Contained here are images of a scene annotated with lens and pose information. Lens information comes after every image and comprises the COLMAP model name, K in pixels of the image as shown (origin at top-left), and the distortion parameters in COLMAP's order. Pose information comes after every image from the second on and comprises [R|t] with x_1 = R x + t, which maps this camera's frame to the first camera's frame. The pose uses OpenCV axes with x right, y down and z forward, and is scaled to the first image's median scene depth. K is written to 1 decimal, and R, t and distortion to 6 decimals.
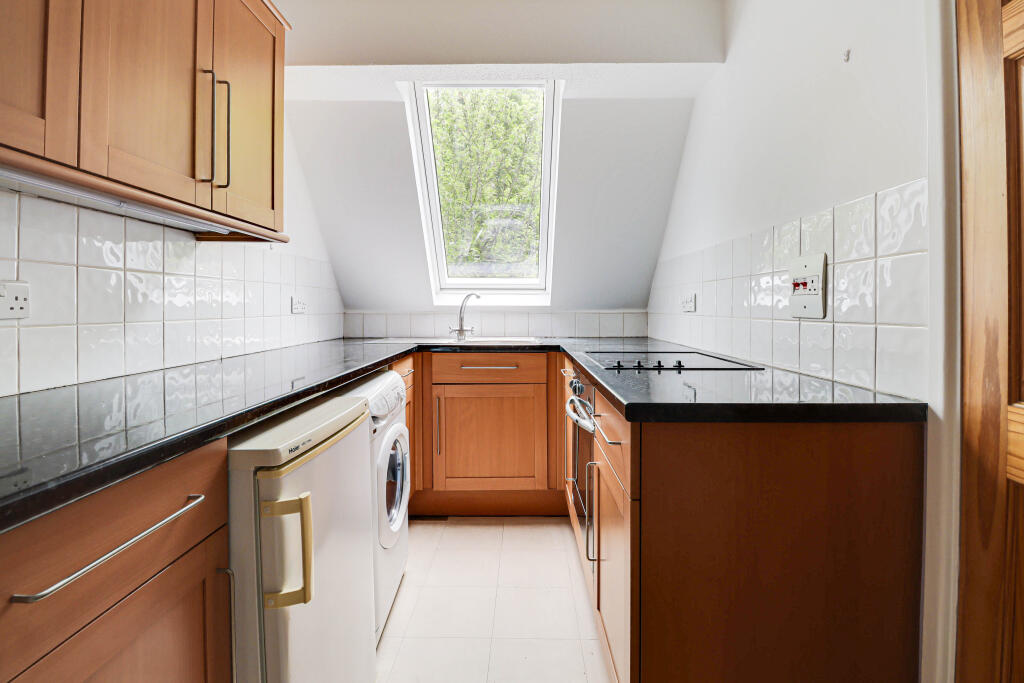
lens RADIAL K [[485.5, 0, 512.0], [0, 485.5, 341.5], [0, 0, 1]] dist [-0.017929, -0.000890]
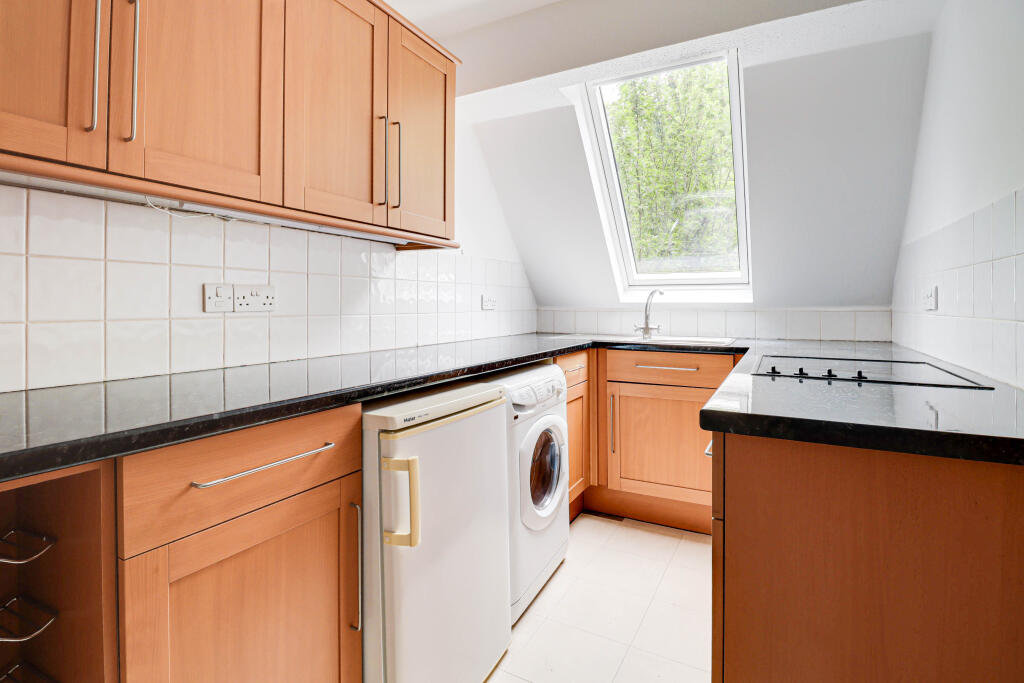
lens RADIAL K [[498.7, 0, 511.5], [0, 498.7, 338.6], [0, 0, 1]] dist [0.000805, -0.000053]
pose [[0.882103, 0.031918, -0.469973, 0.179190], [-0.033146, 0.999434, 0.005664, 0.001278], [0.469888, 0.010582, 0.882663, 0.001684]]
